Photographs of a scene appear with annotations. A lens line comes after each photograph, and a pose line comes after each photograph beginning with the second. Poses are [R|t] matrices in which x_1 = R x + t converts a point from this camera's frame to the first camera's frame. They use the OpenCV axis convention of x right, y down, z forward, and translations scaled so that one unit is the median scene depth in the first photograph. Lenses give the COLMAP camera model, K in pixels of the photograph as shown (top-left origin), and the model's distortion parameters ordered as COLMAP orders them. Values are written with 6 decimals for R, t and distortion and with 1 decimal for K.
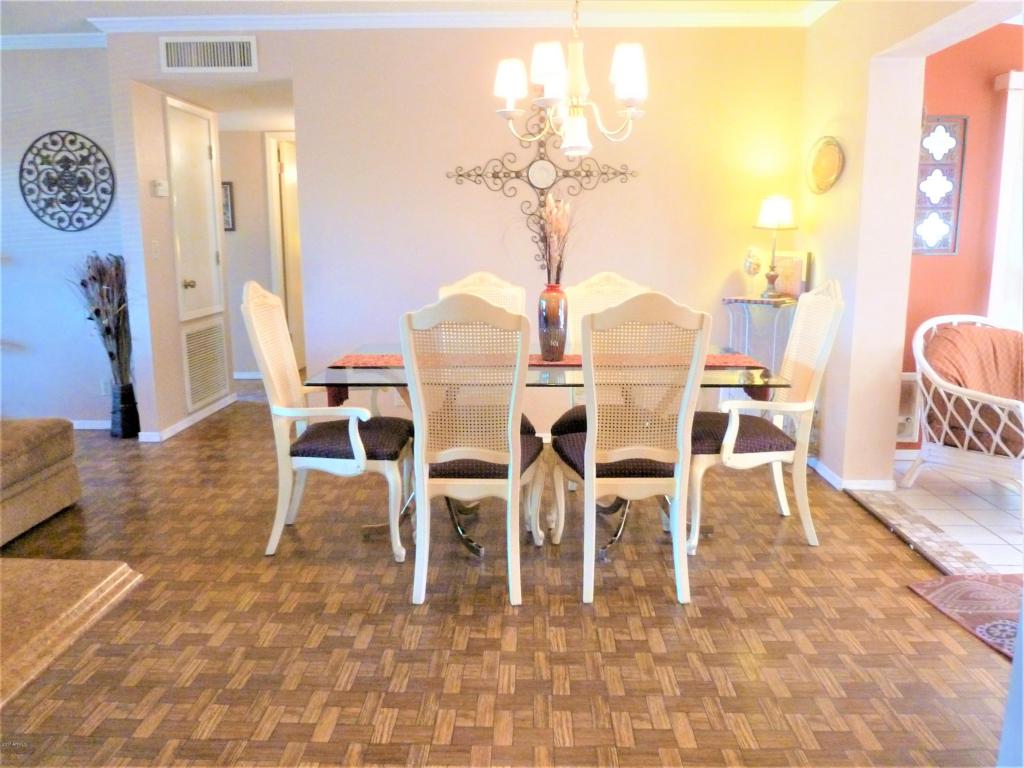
lens RADIAL K [[794.1, 0, 512.0], [0, 794.1, 384.0], [0, 0, 1]] dist [-0.025369, 0.000356]
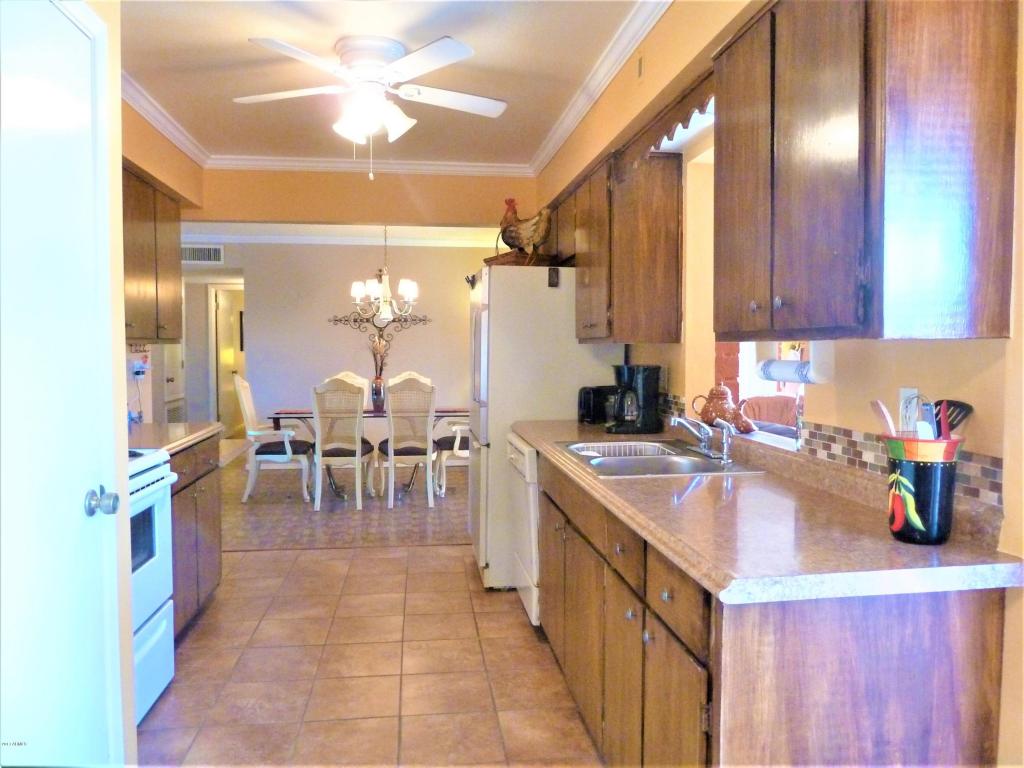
lens RADIAL K [[794.1, 0, 512.0], [0, 794.1, 384.0], [0, 0, 1]] dist [-0.025369, 0.000356]
pose [[0.988167, -0.004177, 0.153327, 0.081179], [0.024354, 0.991221, -0.129954, 0.194575], [-0.151438, 0.132151, 0.979593, -1.236727]]
